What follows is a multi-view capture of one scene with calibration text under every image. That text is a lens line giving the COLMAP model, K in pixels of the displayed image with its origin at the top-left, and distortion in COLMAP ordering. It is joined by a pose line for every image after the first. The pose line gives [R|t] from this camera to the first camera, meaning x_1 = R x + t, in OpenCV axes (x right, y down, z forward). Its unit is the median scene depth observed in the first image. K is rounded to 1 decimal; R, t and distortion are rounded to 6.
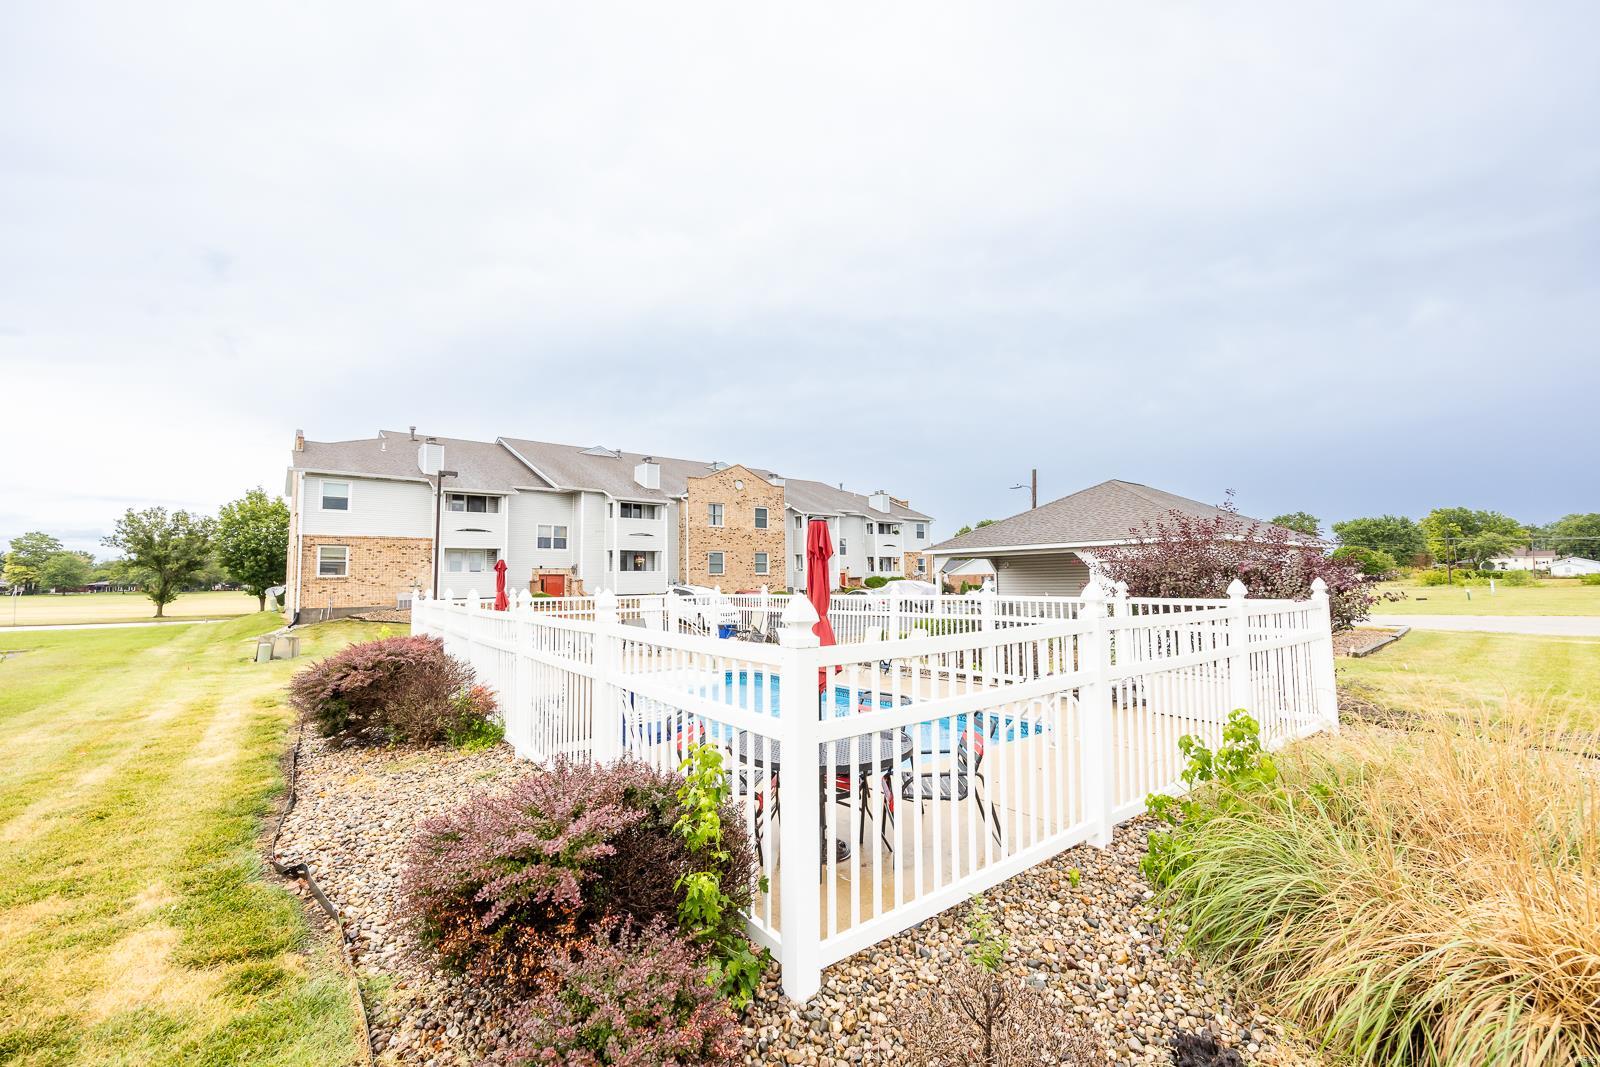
lens RADIAL K [[668.2, 0, 795.5], [0, 668.2, 533.5], [0, 0, 1]] dist [-0.002583, -0.000256]
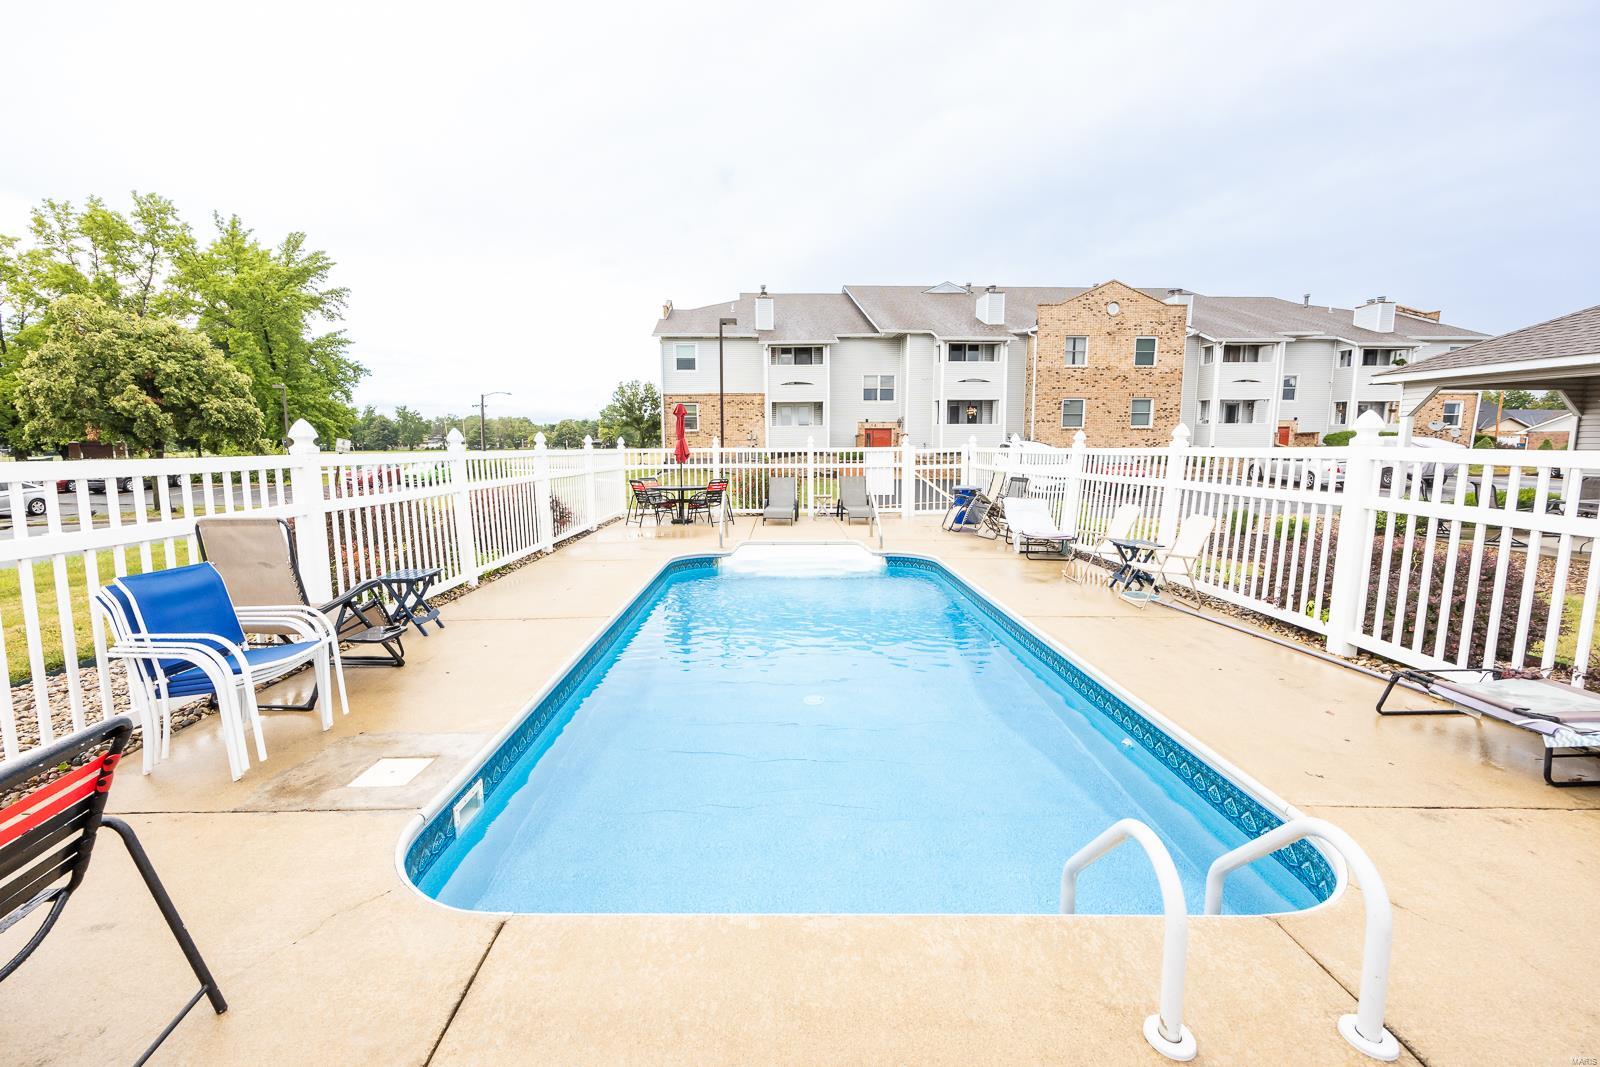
lens RADIAL K [[650.0, 0, 792.1], [0, 650.0, 527.9], [0, 0, 1]] dist [-0.009374, 0.000176]
pose [[0.794142, 0.084373, -0.601846, 0.094752], [0.038423, 0.981364, 0.188277, 0.020350], [0.606516, -0.172644, 0.776101, 0.178974]]
